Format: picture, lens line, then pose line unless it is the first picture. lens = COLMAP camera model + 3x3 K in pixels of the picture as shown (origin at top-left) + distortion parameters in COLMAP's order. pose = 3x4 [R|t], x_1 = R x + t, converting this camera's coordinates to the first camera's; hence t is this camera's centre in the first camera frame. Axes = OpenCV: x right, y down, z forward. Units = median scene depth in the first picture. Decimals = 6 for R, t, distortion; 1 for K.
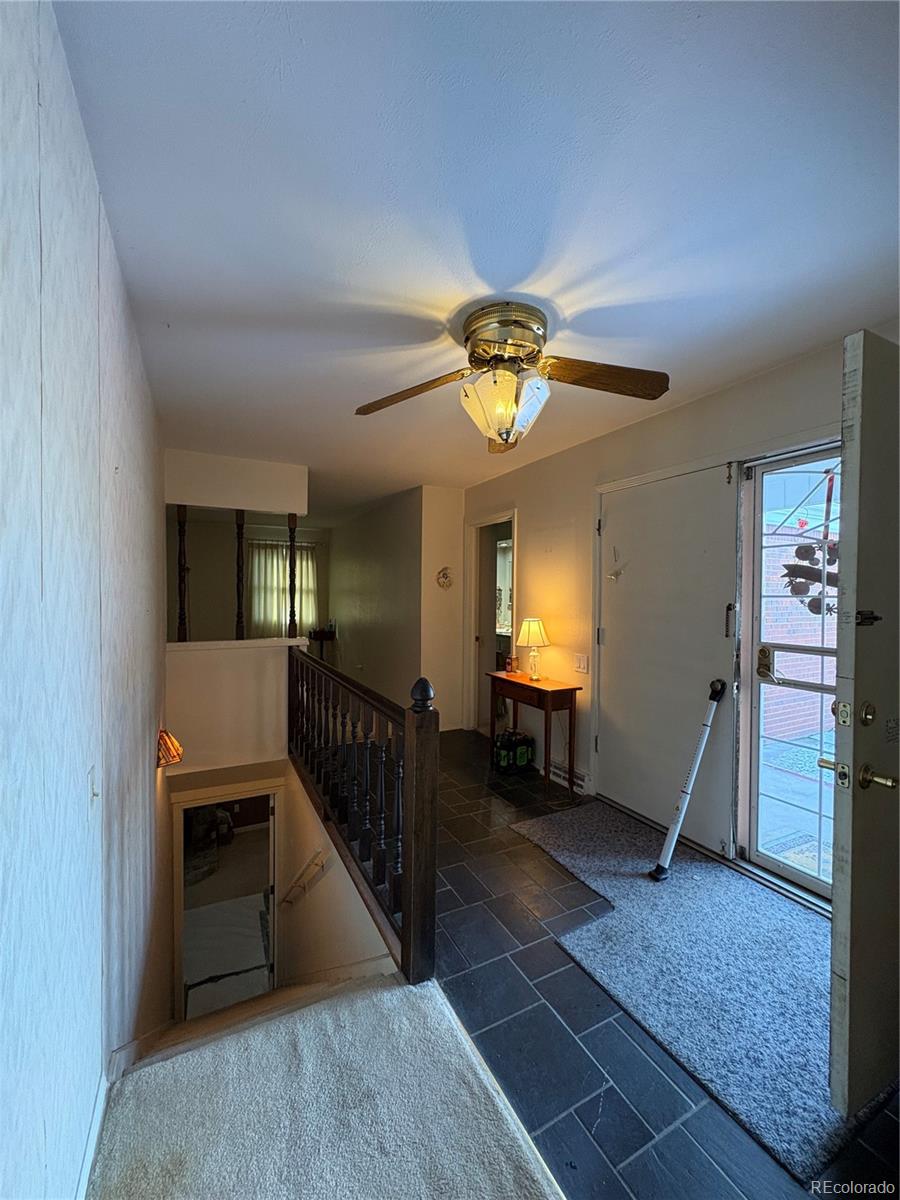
lens RADIAL K [[475.0, 0, 444.5], [0, 475.0, 599.7], [0, 0, 1]] dist [0.000391, -0.000339]
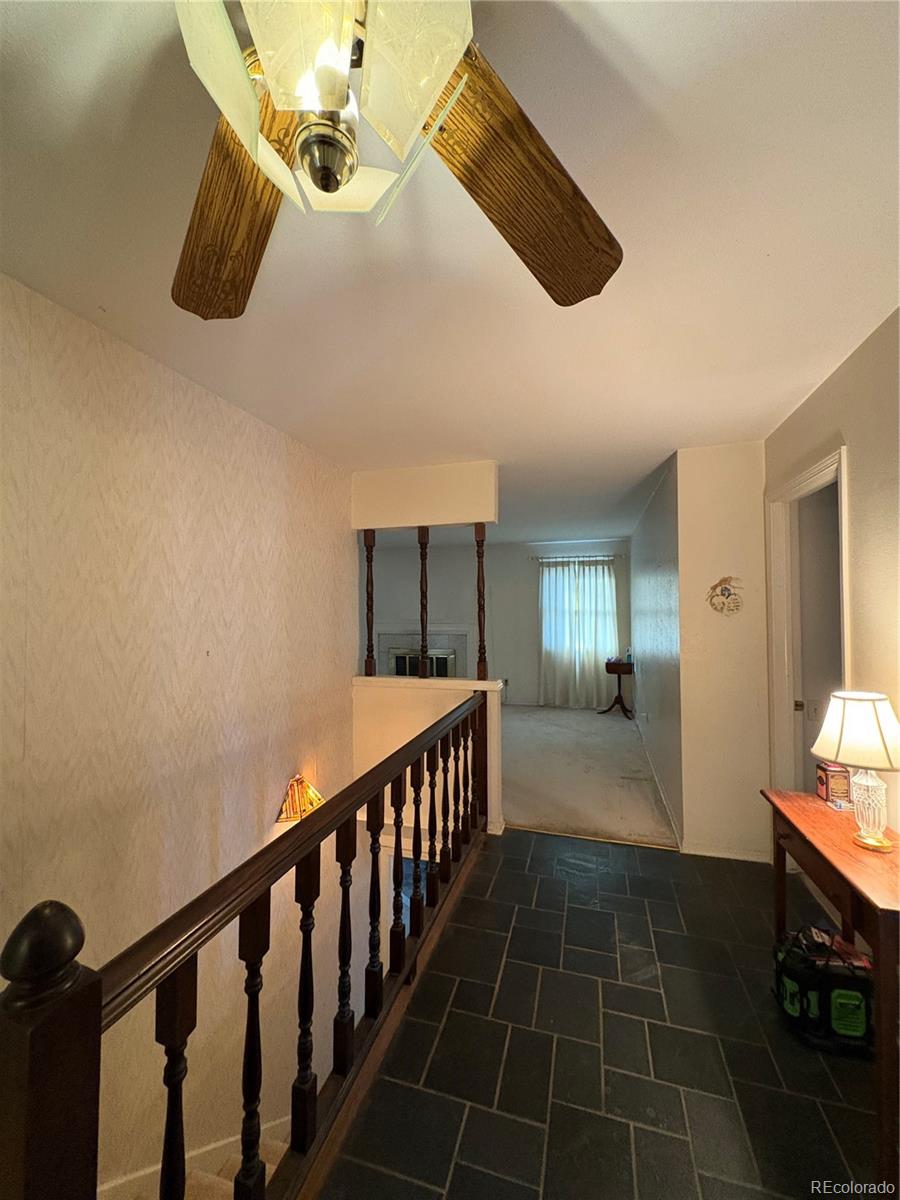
lens RADIAL K [[475.0, 0, 454.7], [0, 475.0, 600.7], [0, 0, 1]] dist [0.000391, -0.000339]
pose [[0.729061, -0.023150, -0.684057, 0.187390], [0.001267, 0.999472, -0.032473, -0.025121], [0.684448, 0.022808, 0.728705, 0.400595]]
